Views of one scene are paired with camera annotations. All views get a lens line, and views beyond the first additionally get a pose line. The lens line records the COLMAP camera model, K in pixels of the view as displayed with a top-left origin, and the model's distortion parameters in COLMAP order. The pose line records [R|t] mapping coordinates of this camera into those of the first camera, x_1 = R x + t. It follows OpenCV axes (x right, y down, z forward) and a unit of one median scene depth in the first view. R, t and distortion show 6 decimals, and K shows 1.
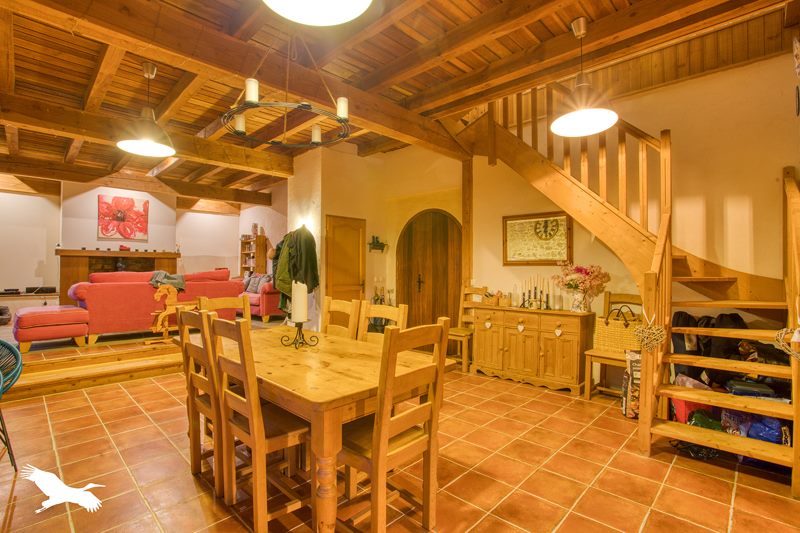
lens RADIAL K [[370.7, 0, 401.3], [0, 370.7, 266.5], [0, 0, 1]] dist [-0.013807, 0.000720]
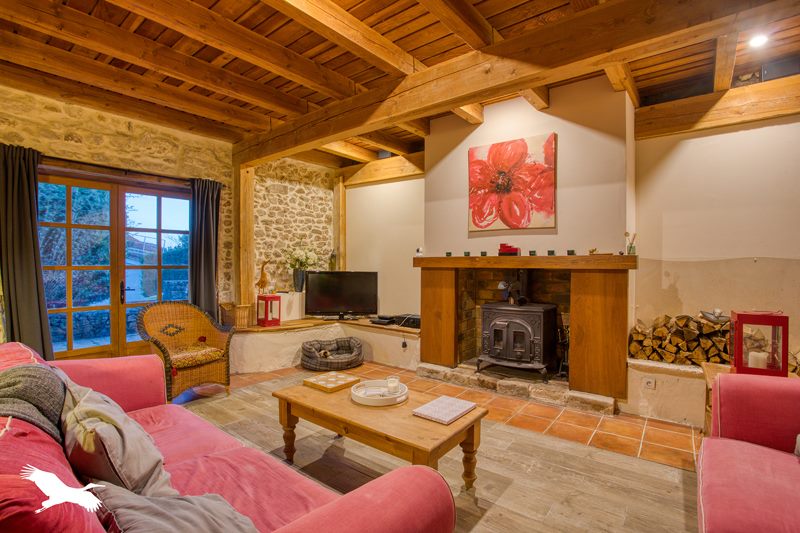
lens RADIAL K [[370.7, 0, 401.5], [0, 370.7, 268.3], [0, 0, 1]] dist [-0.013807, 0.000720]
pose [[0.135671, -0.004713, -0.990743, -0.303635], [-0.004511, 0.999975, -0.005375, -0.022781], [0.990744, 0.005198, 0.135646, 0.795453]]
